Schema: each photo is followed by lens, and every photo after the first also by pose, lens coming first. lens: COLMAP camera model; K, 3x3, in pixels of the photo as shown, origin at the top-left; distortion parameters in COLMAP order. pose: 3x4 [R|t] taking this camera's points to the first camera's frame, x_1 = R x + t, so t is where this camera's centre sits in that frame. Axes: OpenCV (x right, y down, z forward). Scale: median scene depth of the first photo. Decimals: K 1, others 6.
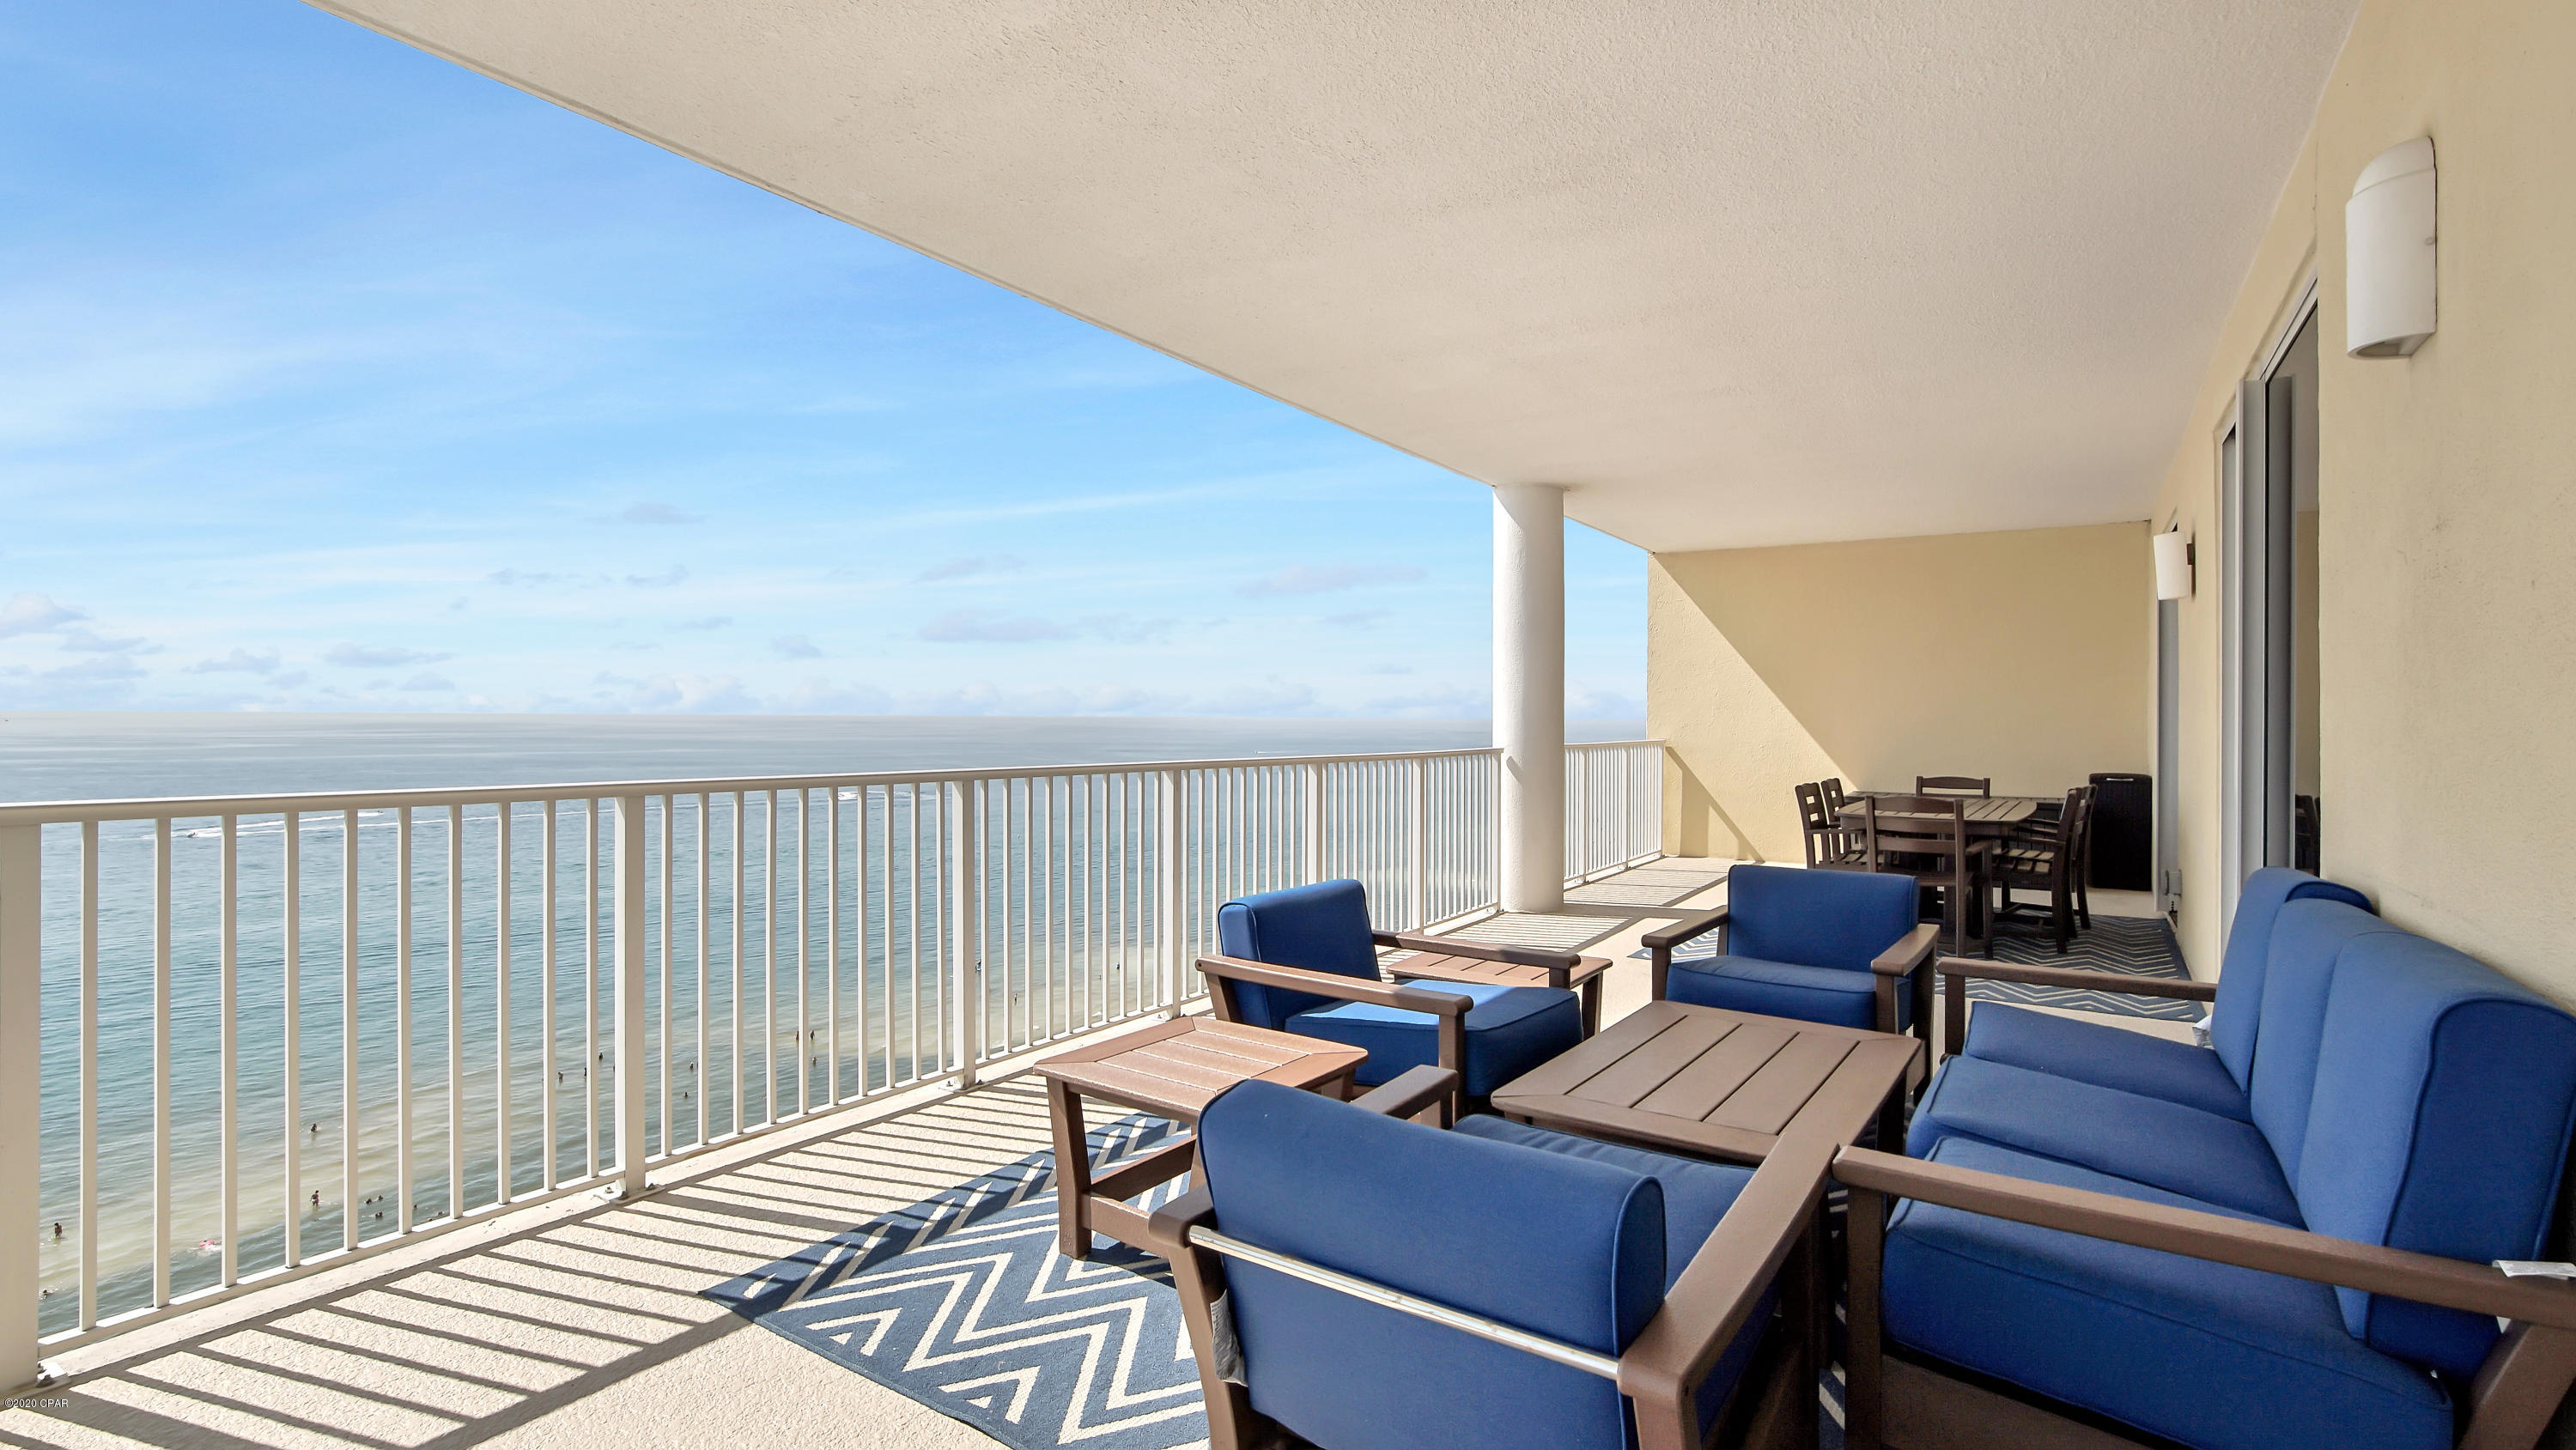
lens RADIAL K [[1194.6, 0, 1298.1], [0, 1194.6, 701.6], [0, 0, 1]] dist [-0.001462, -0.000134]
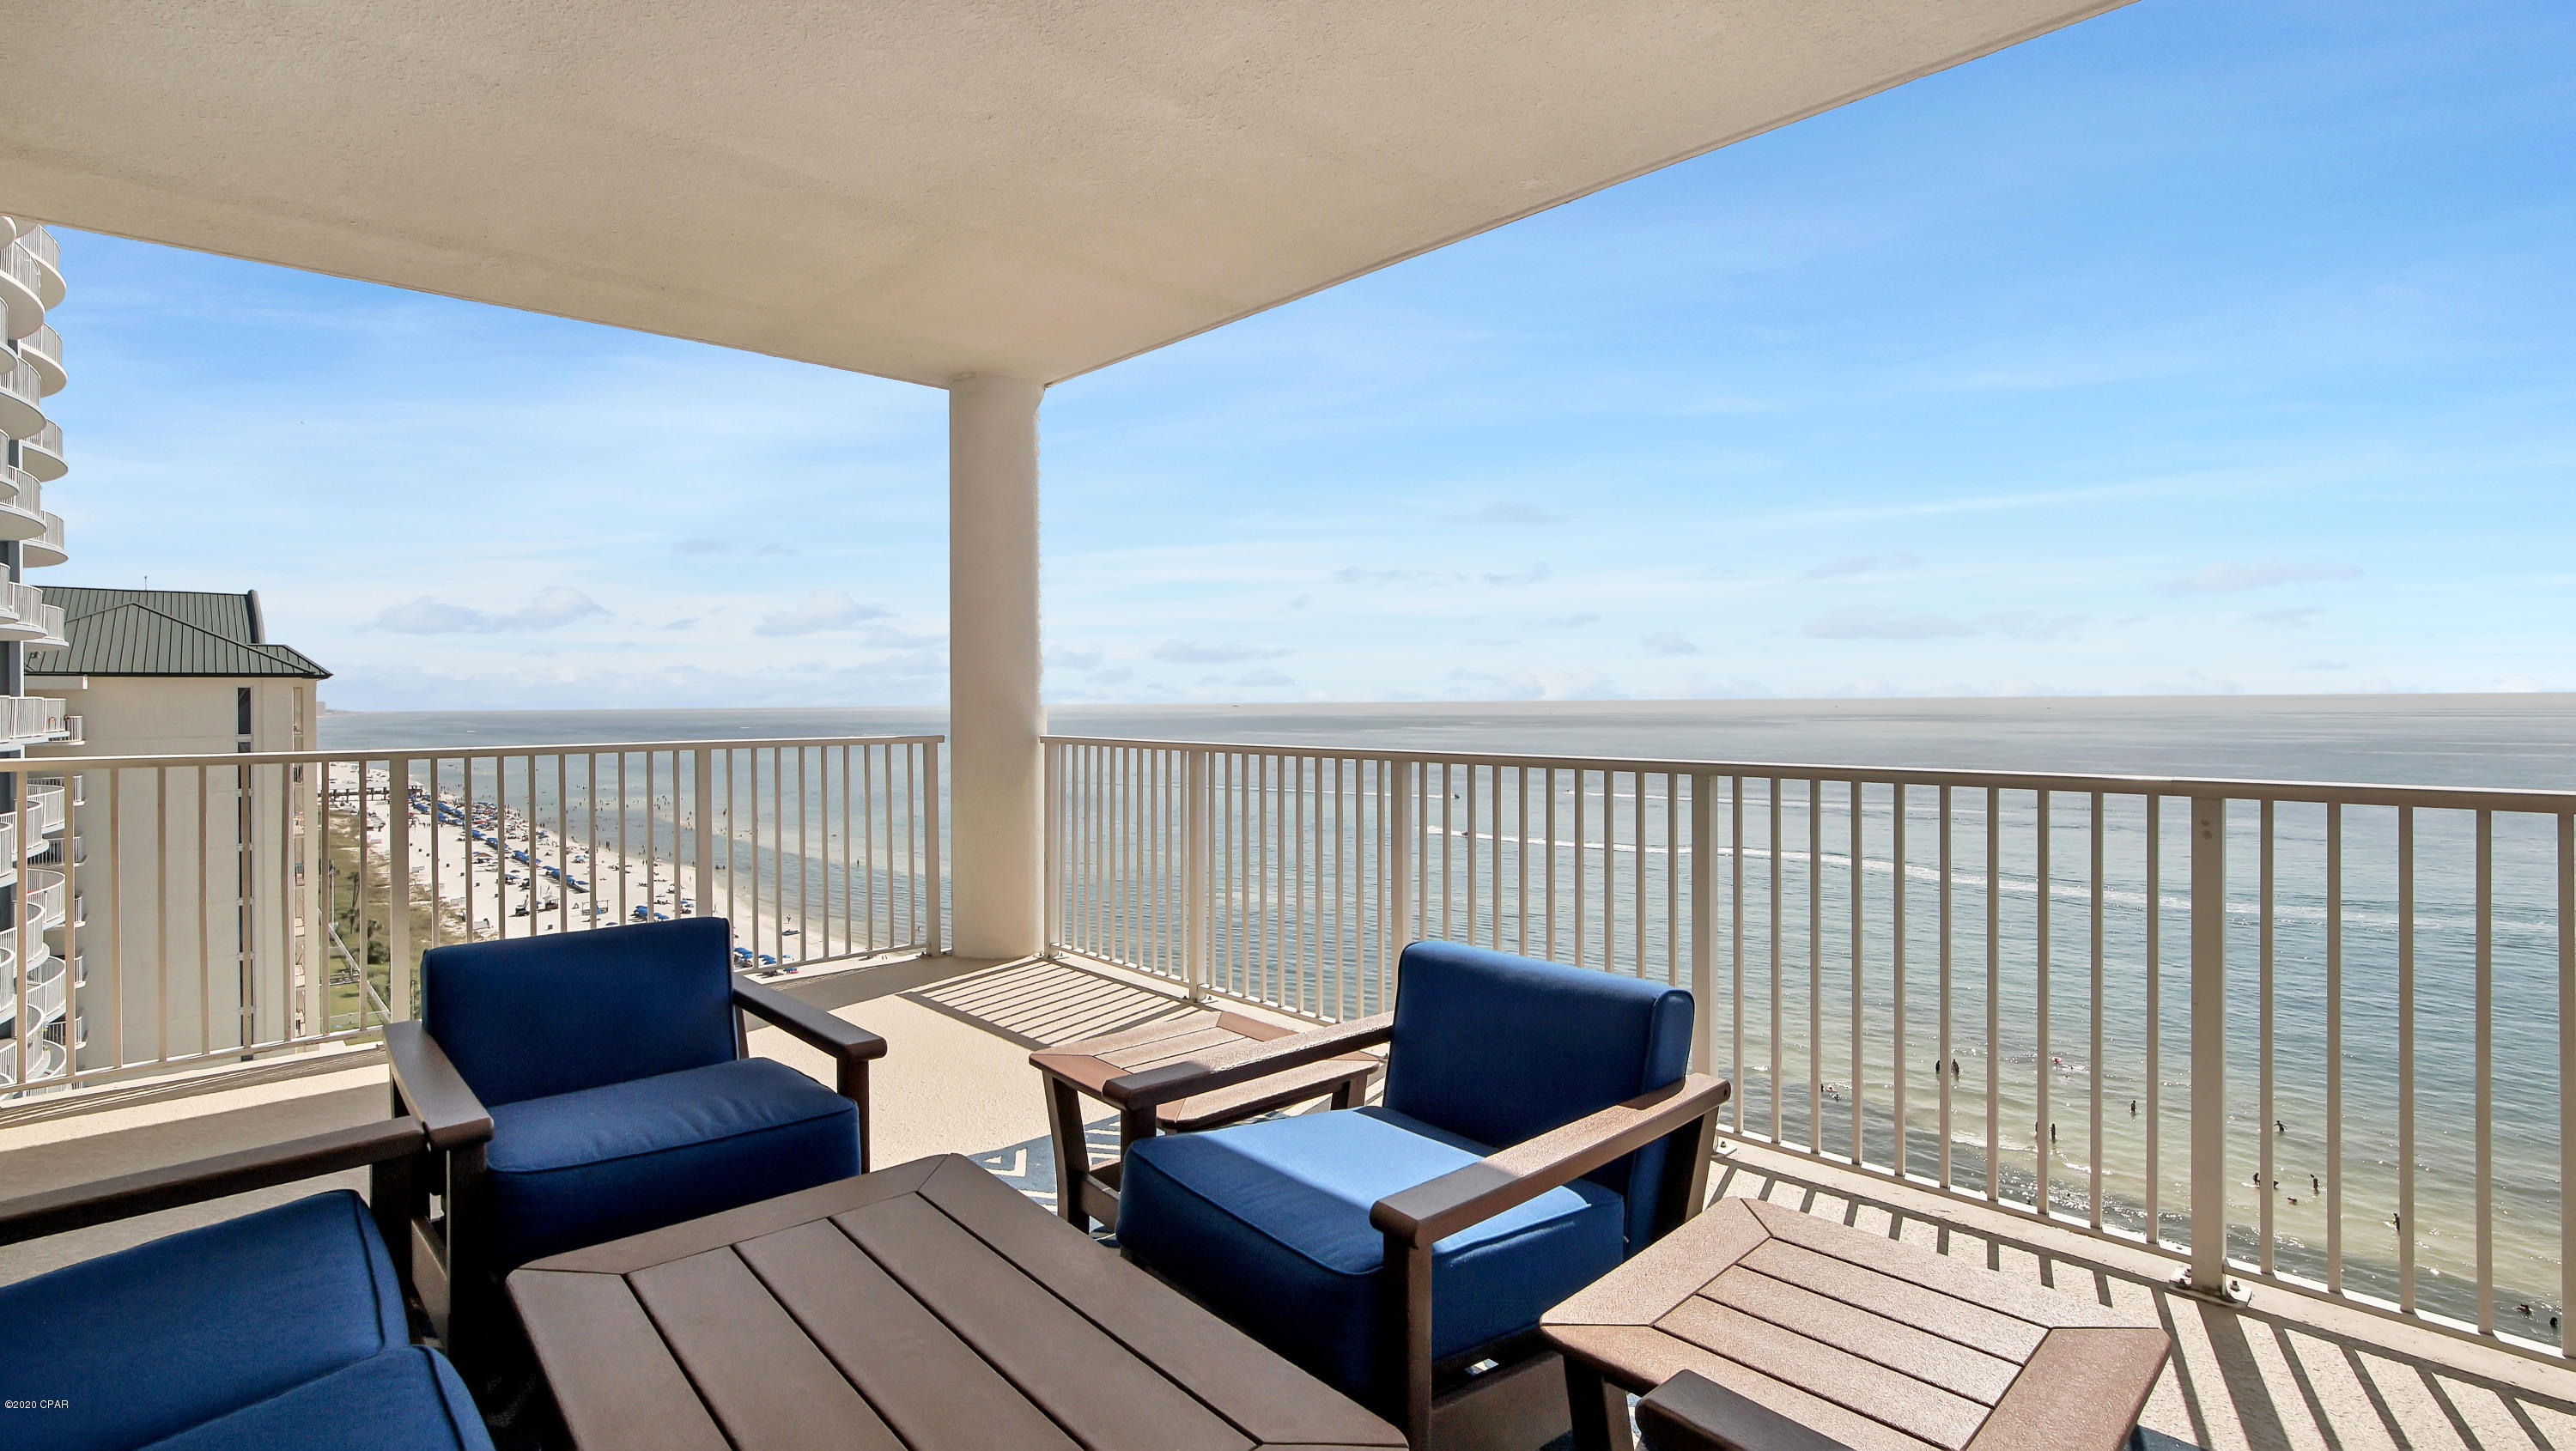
lens RADIAL K [[1194.7, 0, 1298.1], [0, 1194.7, 702.1], [0, 0, 1]] dist [-0.001462, -0.000134]
pose [[0.999982, -0.000785, -0.005959, -0.737749], [0.000845, 0.999950, 0.009944, -0.006019], [0.005951, -0.009948, 0.999933, -0.025662]]
